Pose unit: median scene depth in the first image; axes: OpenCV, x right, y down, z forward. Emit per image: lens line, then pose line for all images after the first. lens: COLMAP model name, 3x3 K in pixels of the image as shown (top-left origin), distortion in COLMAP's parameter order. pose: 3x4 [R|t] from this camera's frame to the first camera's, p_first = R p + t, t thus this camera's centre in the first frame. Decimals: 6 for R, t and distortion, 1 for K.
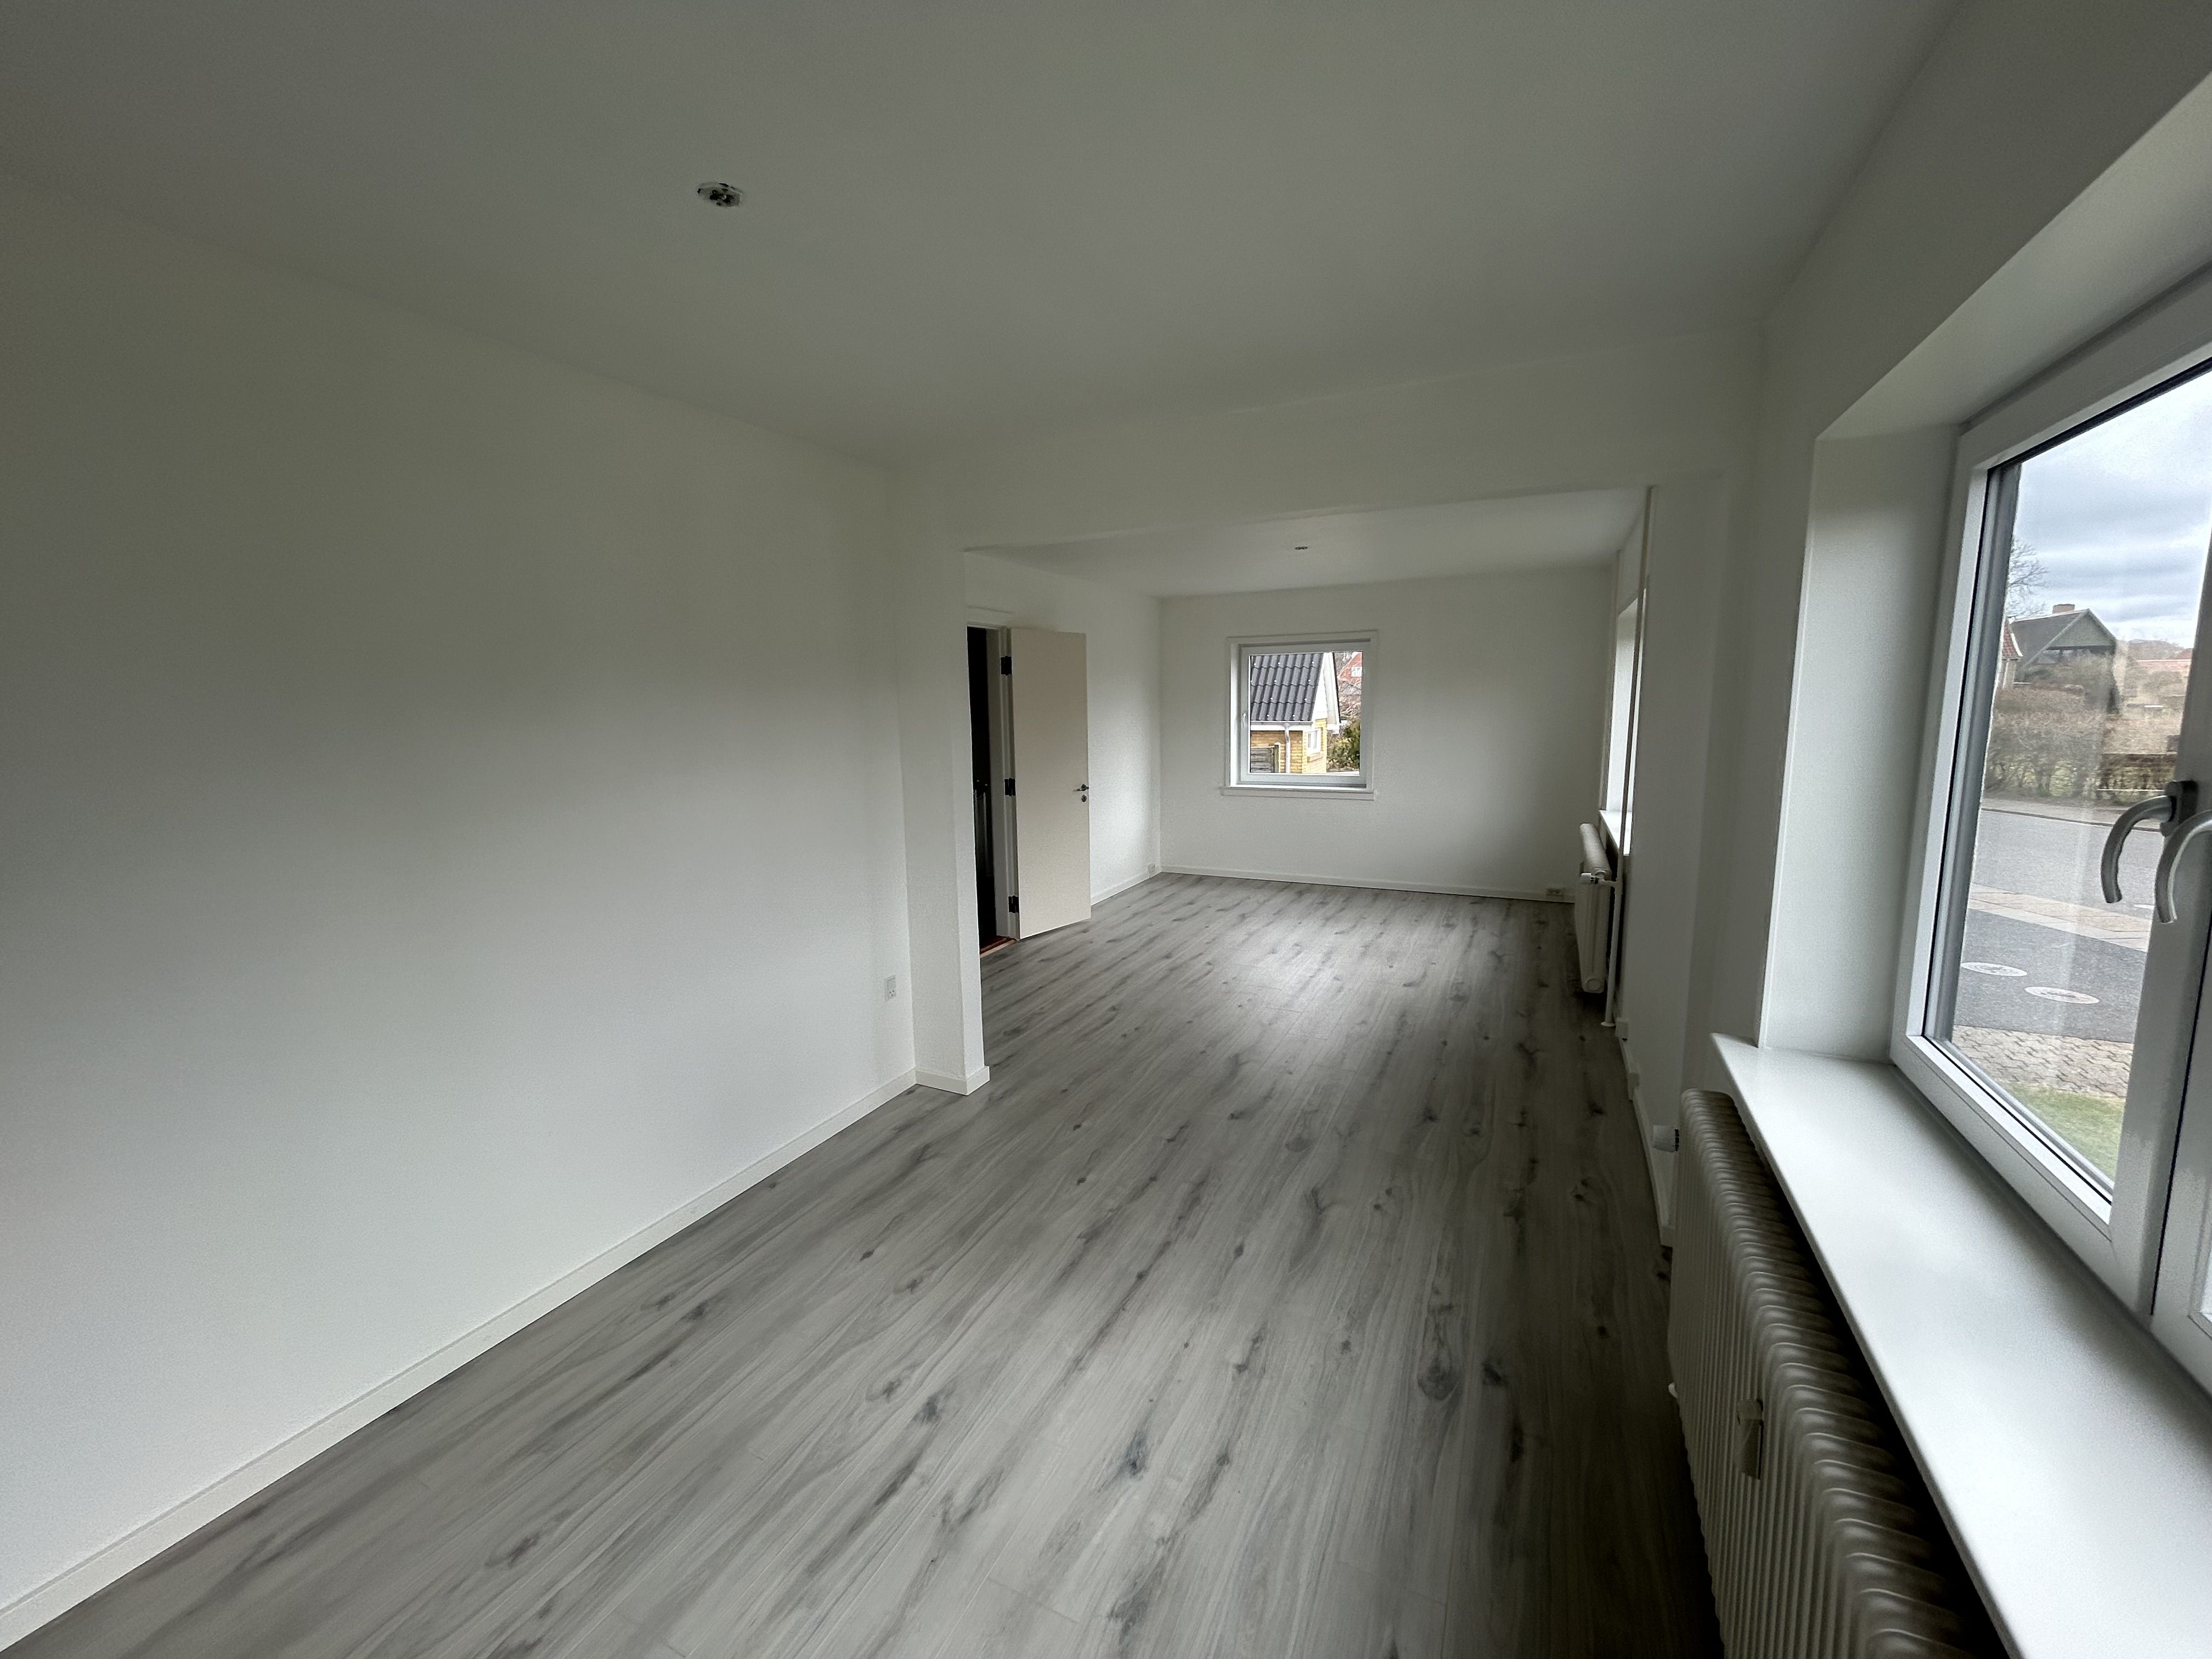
lens RADIAL K [[896.1, 0, 1112.5], [0, 896.1, 811.9], [0, 0, 1]] dist [-0.000295, -0.000018]
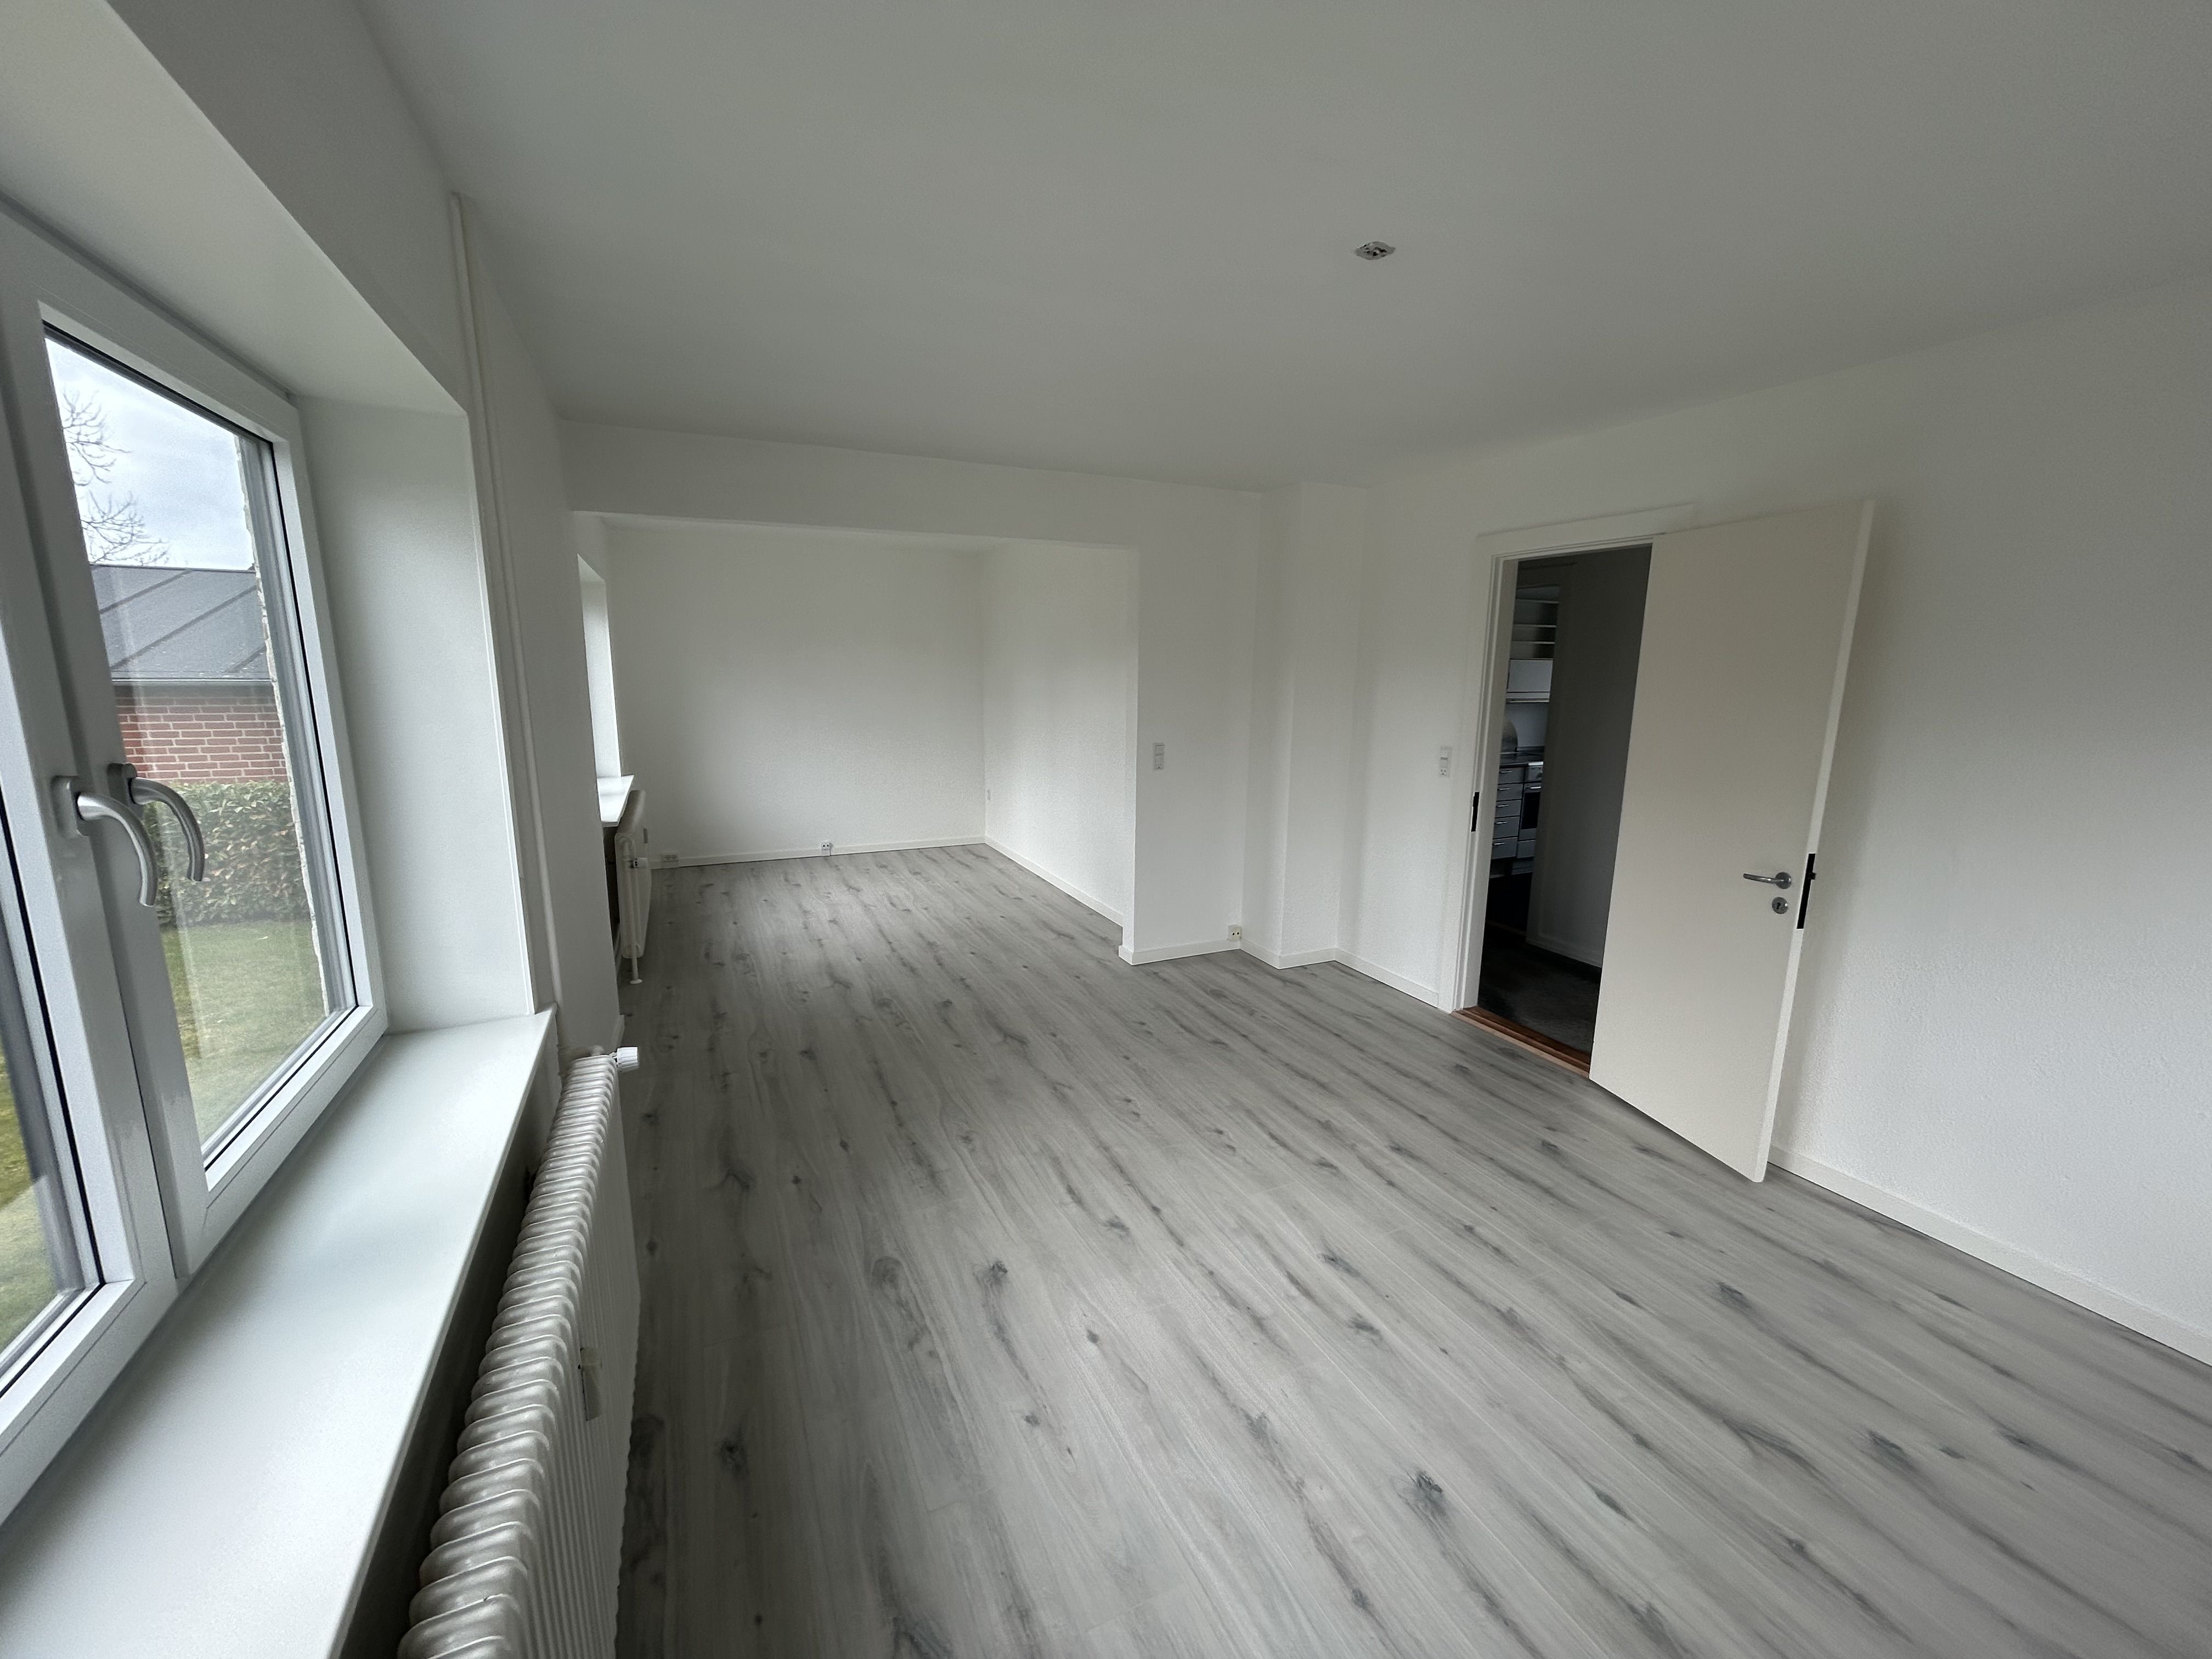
lens RADIAL K [[896.1, 0, 1114.4], [0, 896.1, 837.1], [0, 0, 1]] dist [-0.000295, -0.000018]
pose [[-0.628149, 0.158980, -0.761679, 0.741823], [-0.097779, 0.955016, 0.279971, -0.207780], [0.771925, 0.250339, -0.584347, 1.517897]]
